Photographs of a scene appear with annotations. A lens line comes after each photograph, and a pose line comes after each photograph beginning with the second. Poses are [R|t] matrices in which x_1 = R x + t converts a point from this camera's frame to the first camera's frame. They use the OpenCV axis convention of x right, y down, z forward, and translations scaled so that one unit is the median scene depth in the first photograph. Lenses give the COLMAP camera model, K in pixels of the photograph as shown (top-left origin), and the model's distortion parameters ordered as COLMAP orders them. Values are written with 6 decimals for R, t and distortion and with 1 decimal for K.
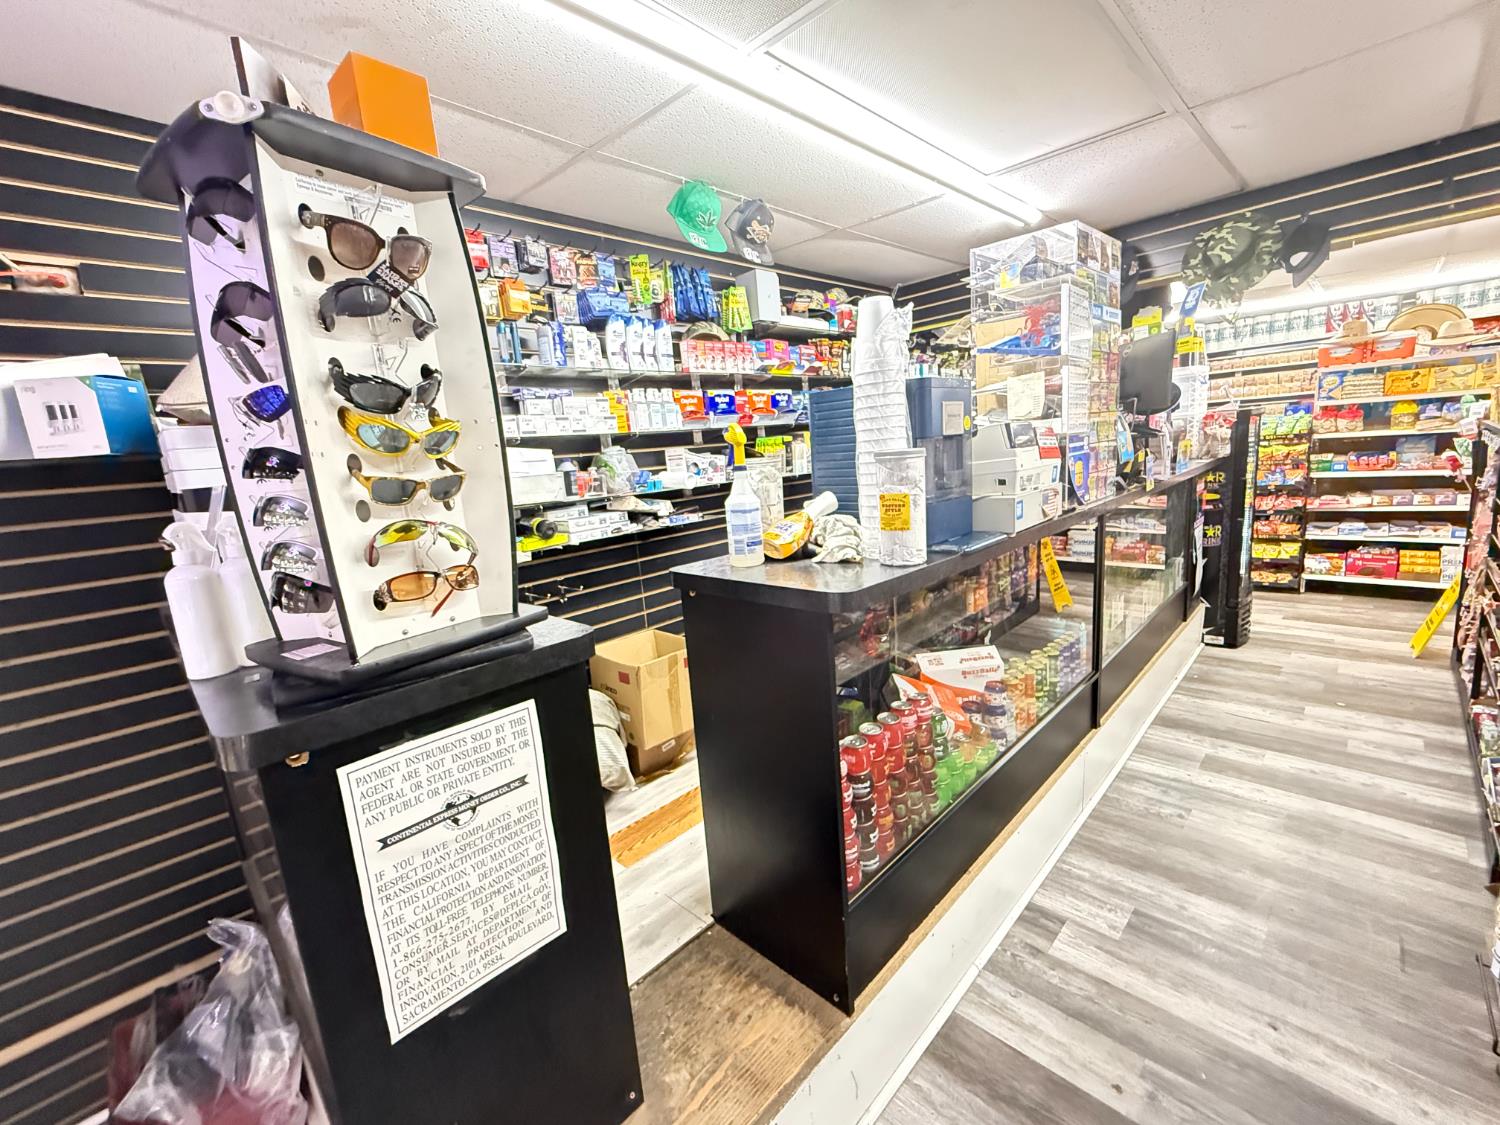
lens RADIAL K [[623.2, 0, 750.0], [0, 623.2, 562.5], [0, 0, 1]] dist [0.000568, 0.000276]
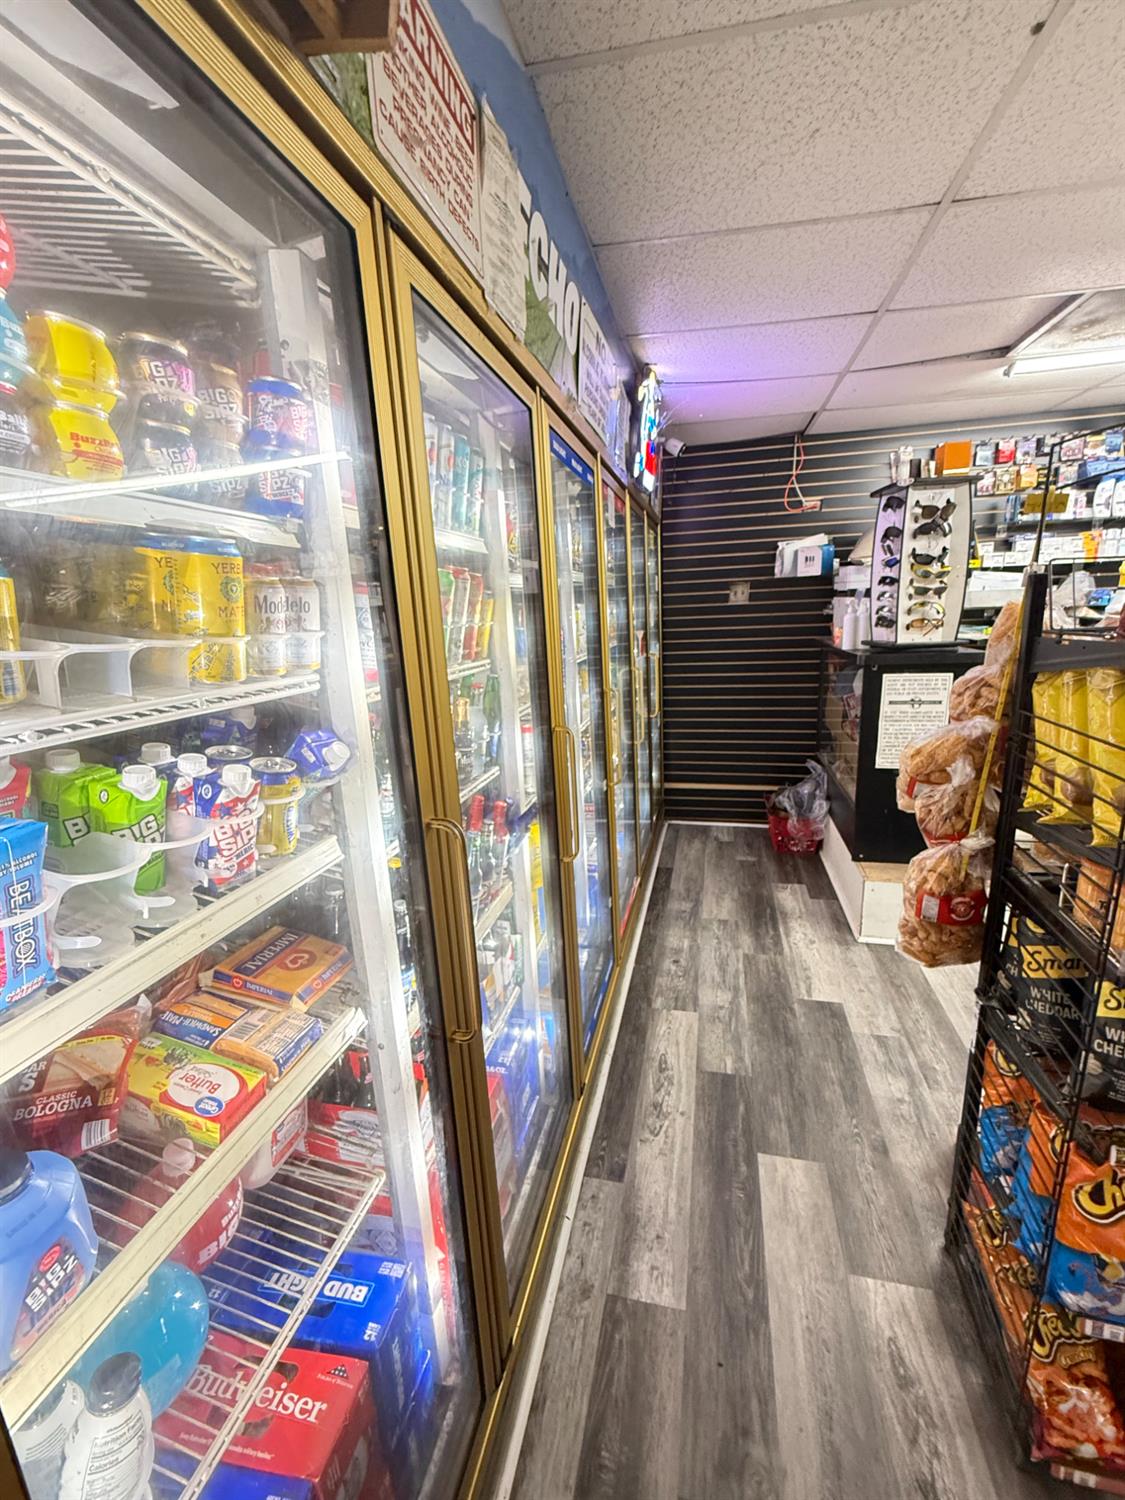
lens RADIAL K [[623.2, 0, 565.7], [0, 623.2, 752.8], [0, 0, 1]] dist [0.000568, 0.000276]
pose [[0.519837, 0.247157, -0.817730, 1.186595], [-0.150196, 0.968764, 0.197326, 0.305755], [0.840958, 0.020242, 0.540721, -2.053648]]
